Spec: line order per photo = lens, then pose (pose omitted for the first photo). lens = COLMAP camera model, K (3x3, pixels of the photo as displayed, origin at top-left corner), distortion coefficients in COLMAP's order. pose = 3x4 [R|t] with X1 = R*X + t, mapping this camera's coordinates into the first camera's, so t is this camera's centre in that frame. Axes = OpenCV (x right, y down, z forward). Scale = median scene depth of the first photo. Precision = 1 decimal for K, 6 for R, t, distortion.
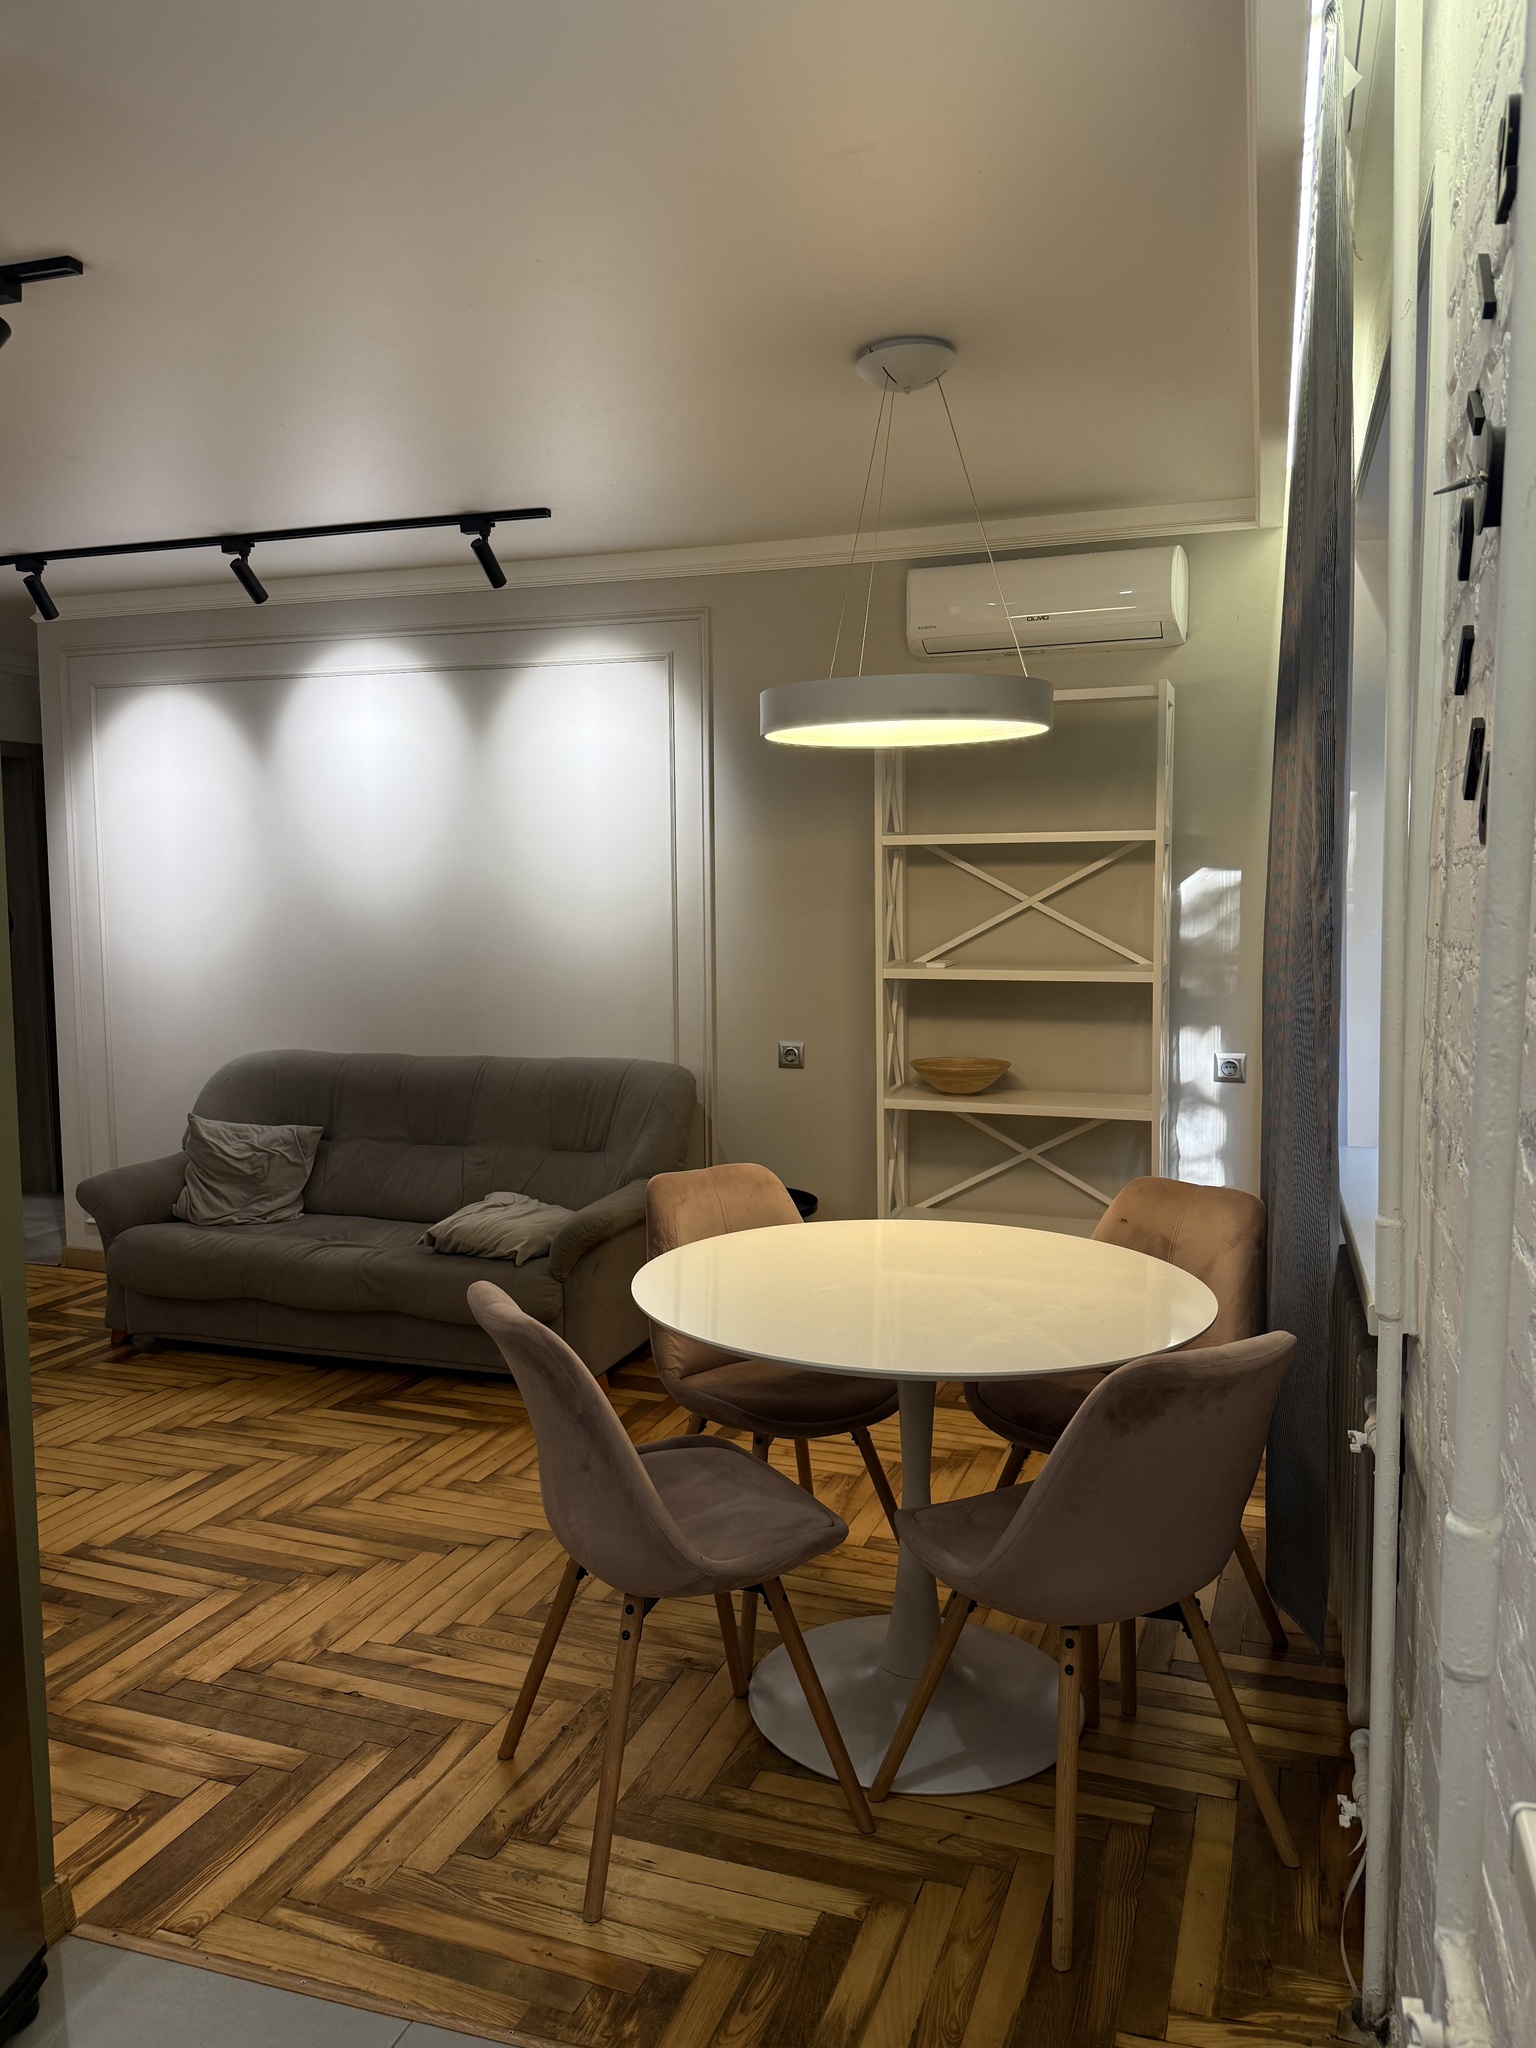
lens RADIAL K [[1534.5, 0, 759.1], [0, 1534.5, 1014.6], [0, 0, 1]] dist [0.058168, -0.089732]
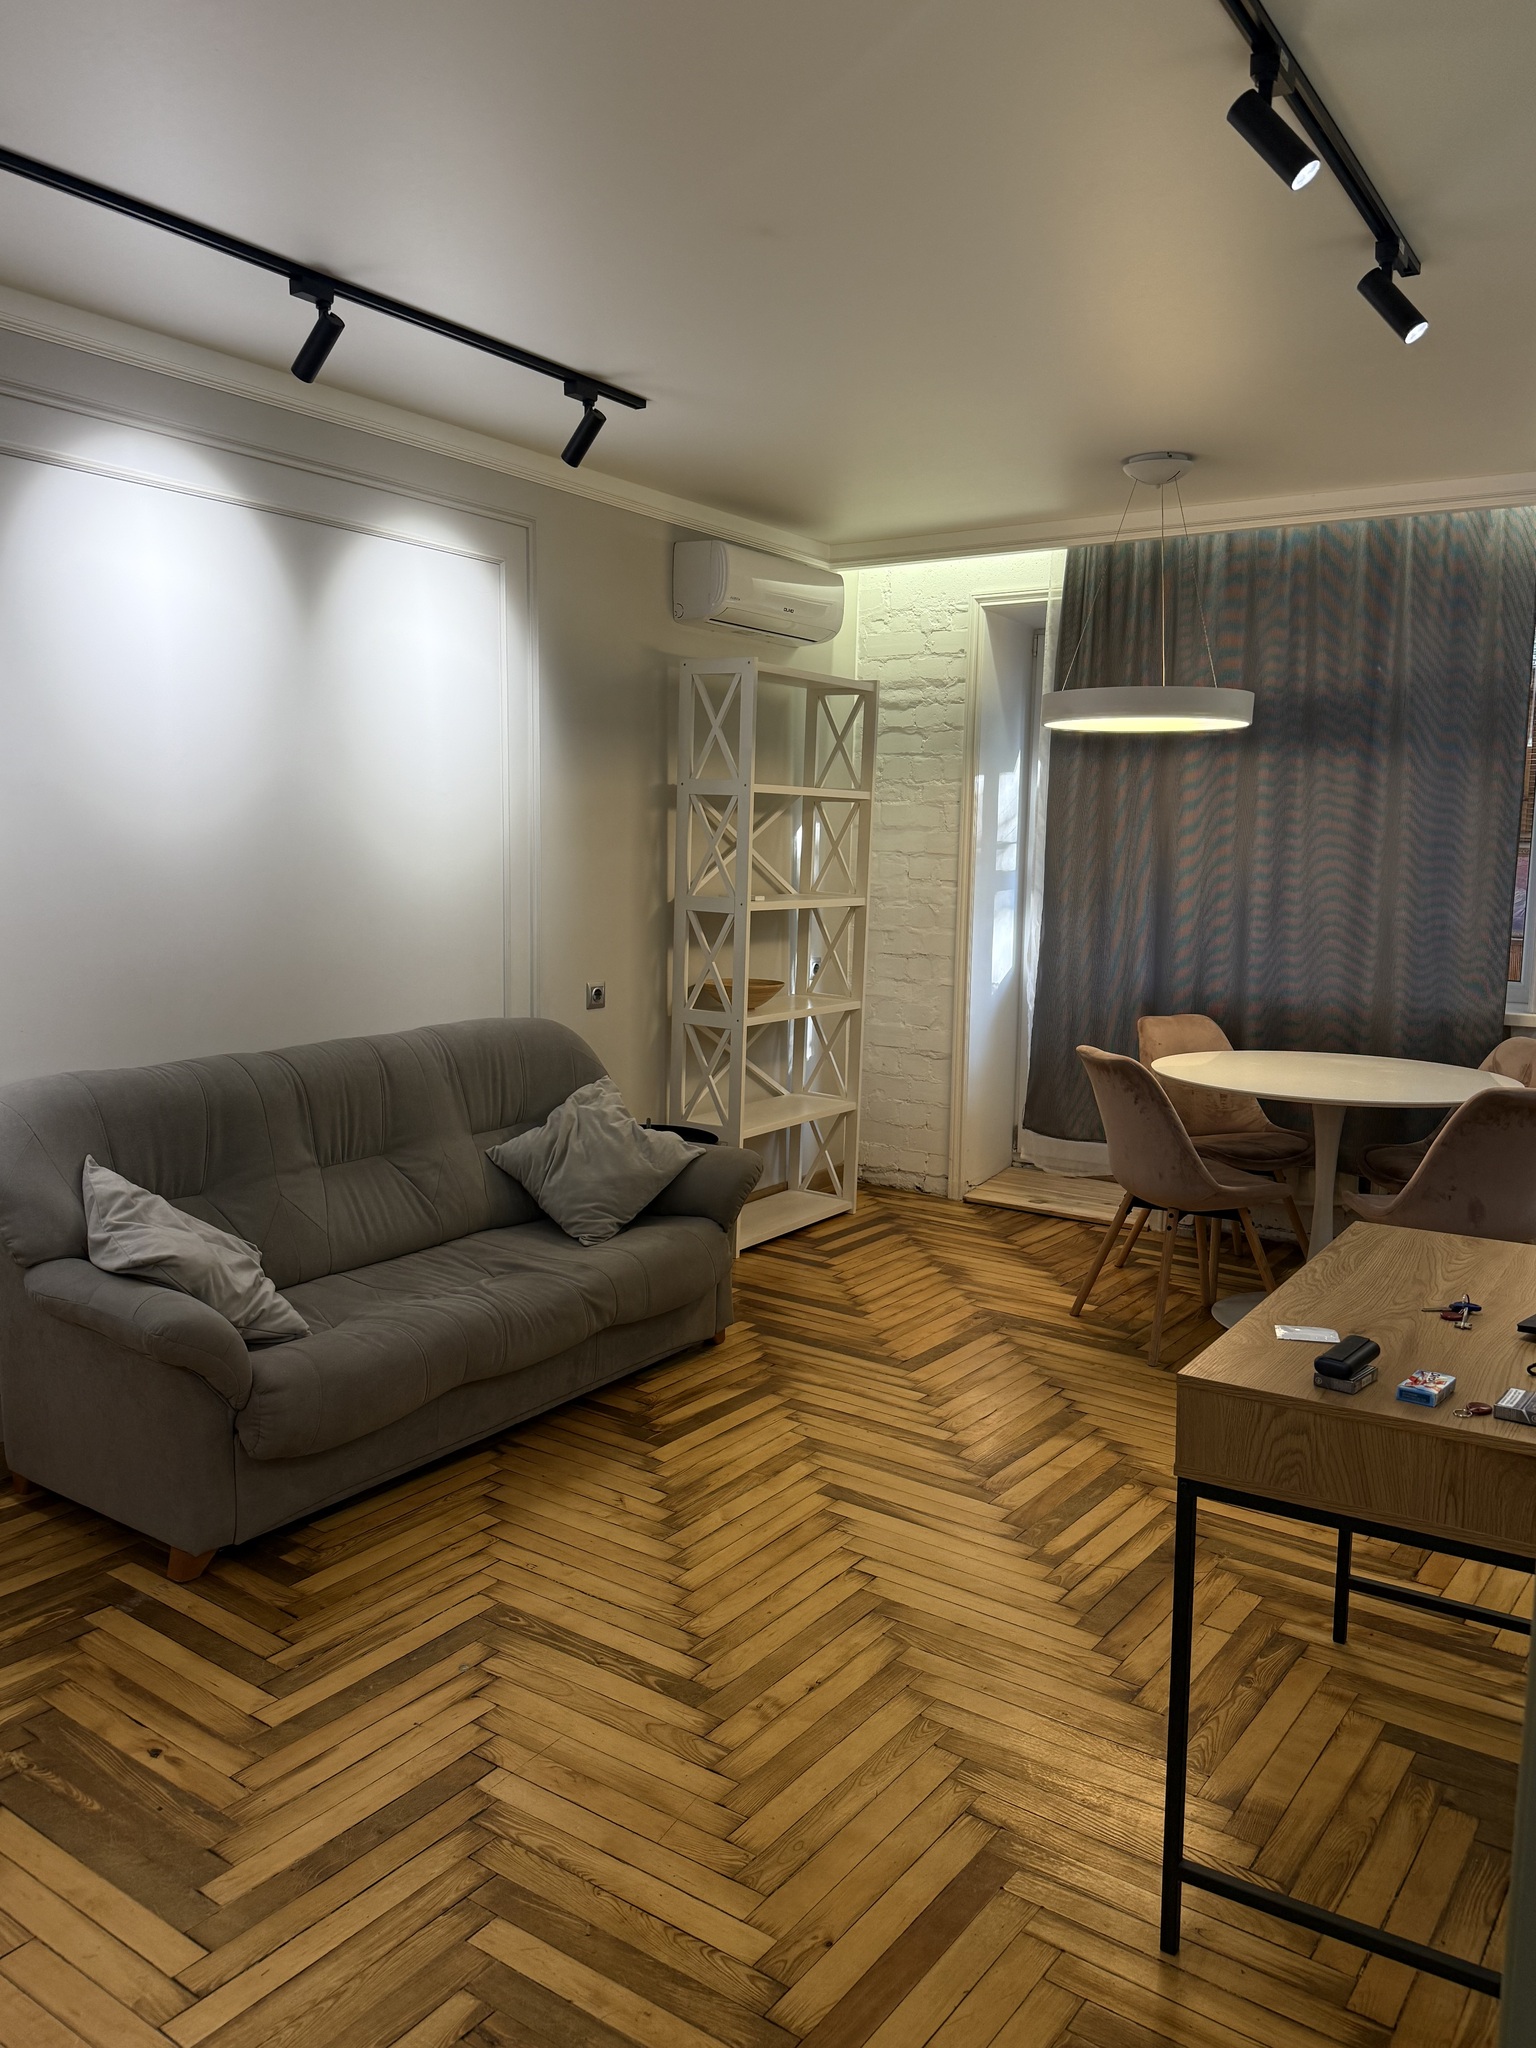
lens RADIAL K [[1534.5, 0, 766.3], [0, 1534.5, 1018.5], [0, 0, 1]] dist [0.058168, -0.089732]
pose [[0.255825, -0.102677, 0.961255, -1.361375], [0.062277, 0.994029, 0.089604, -0.061312], [-0.964715, 0.036941, 0.260691, 0.938648]]
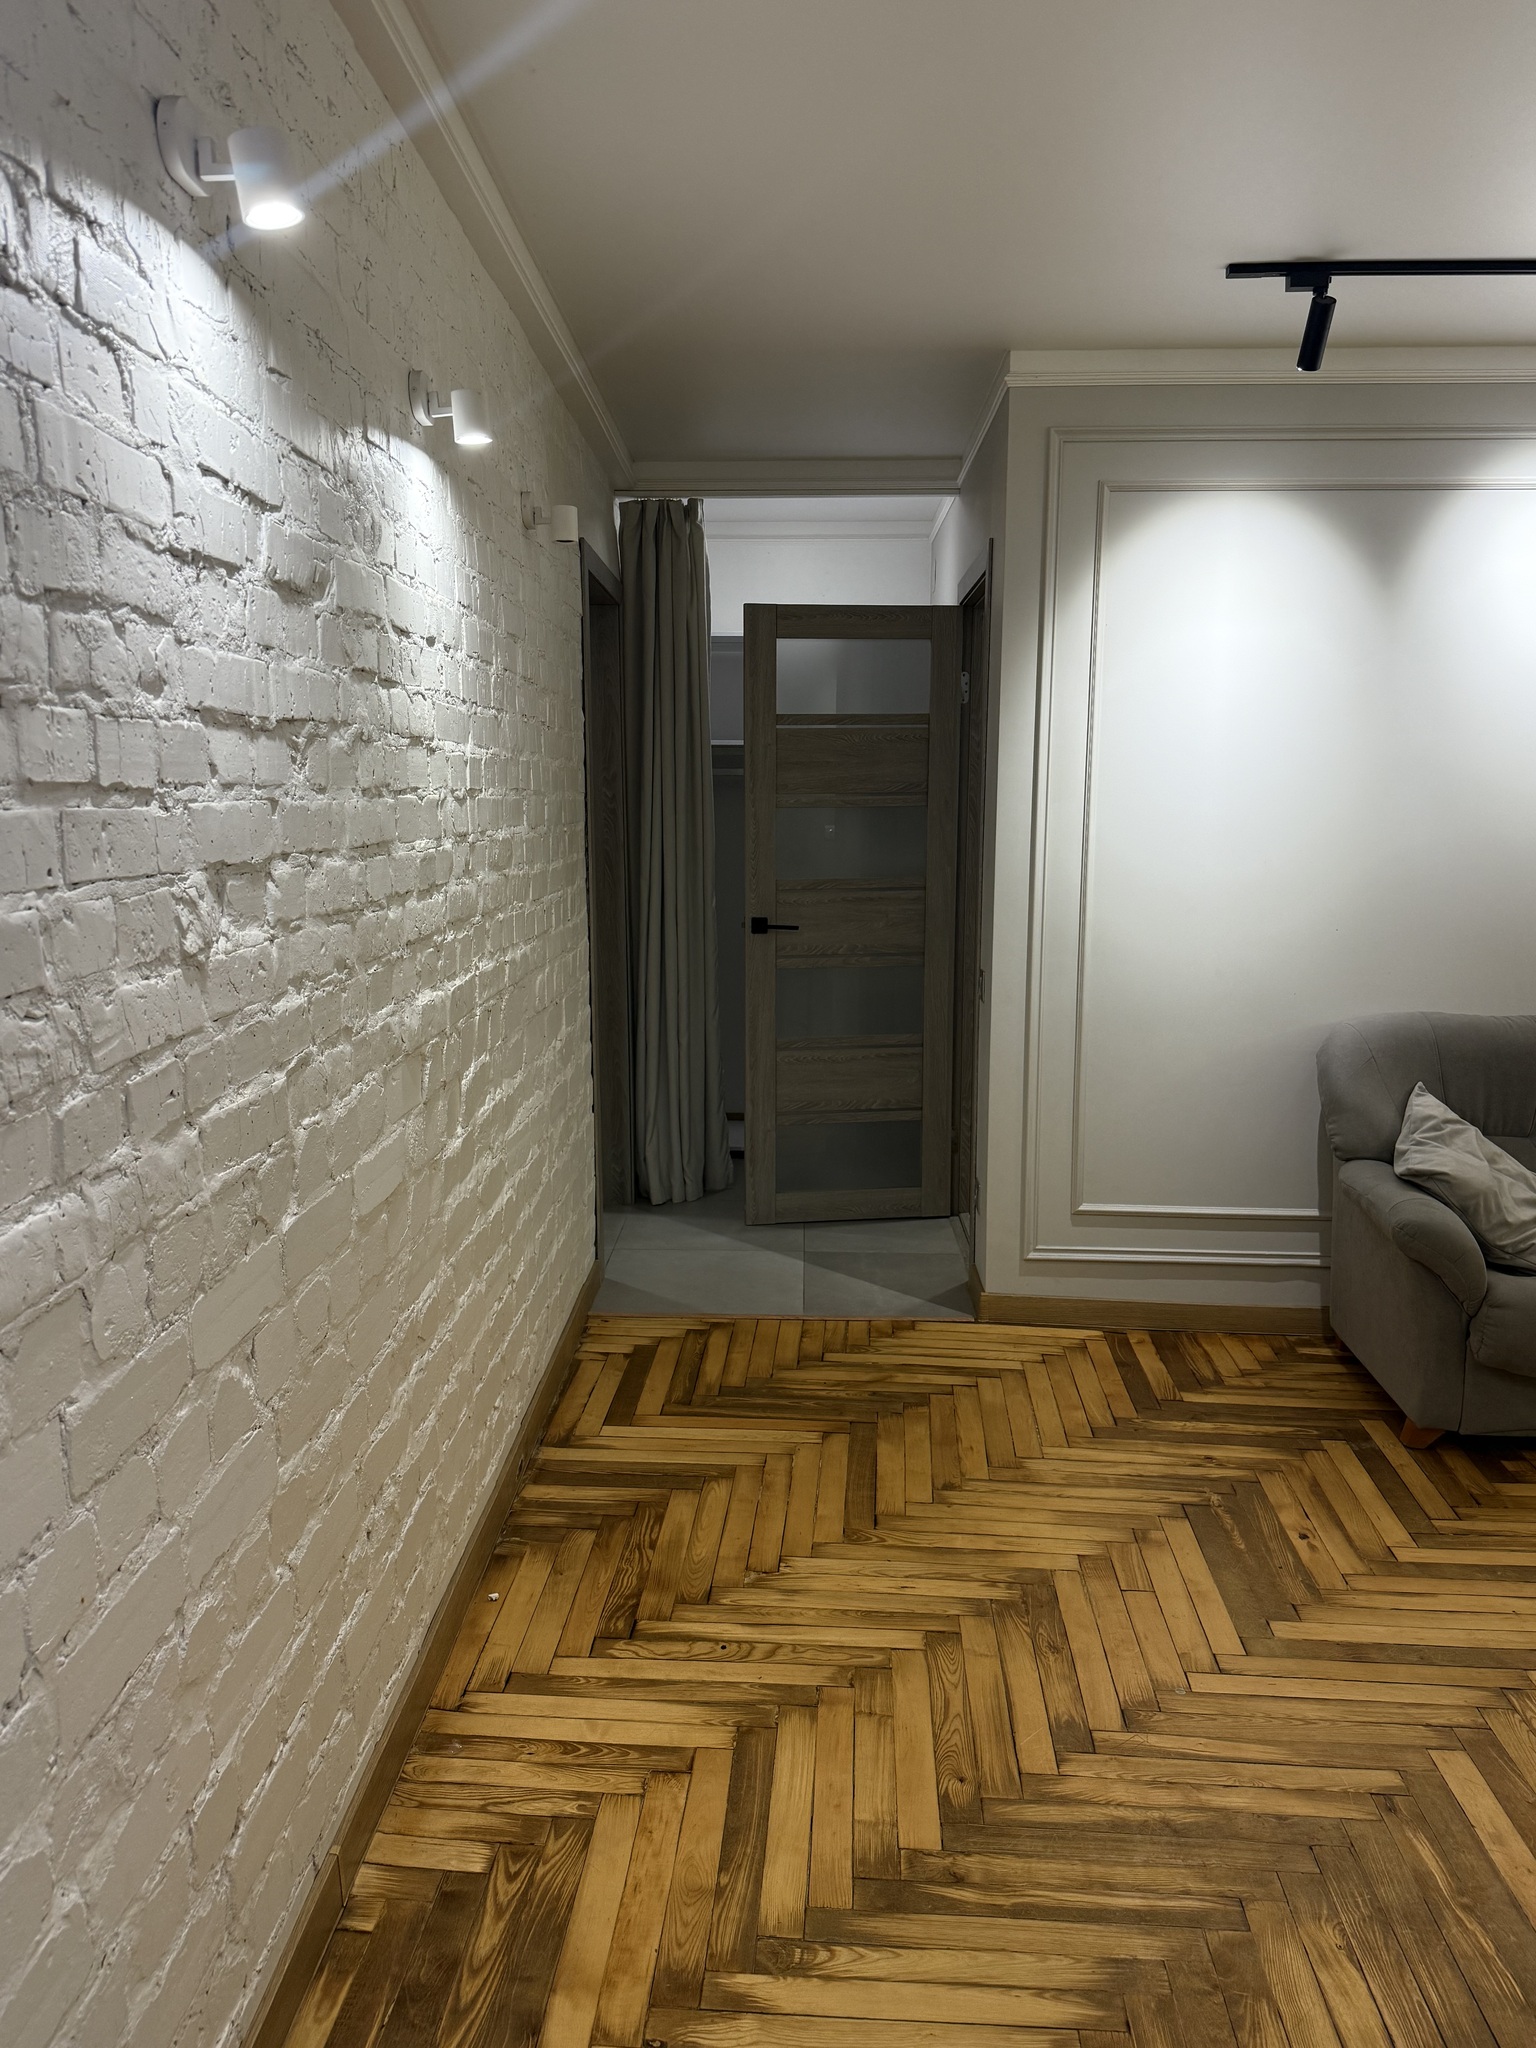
lens RADIAL K [[1534.5, 0, 760.0], [0, 1534.5, 1039.7], [0, 0, 1]] dist [0.058168, -0.089732]
pose [[0.959558, -0.035744, 0.279234, -1.327574], [0.015841, 0.997191, 0.073211, -0.037971], [-0.281066, -0.065826, 0.957428, 0.648374]]
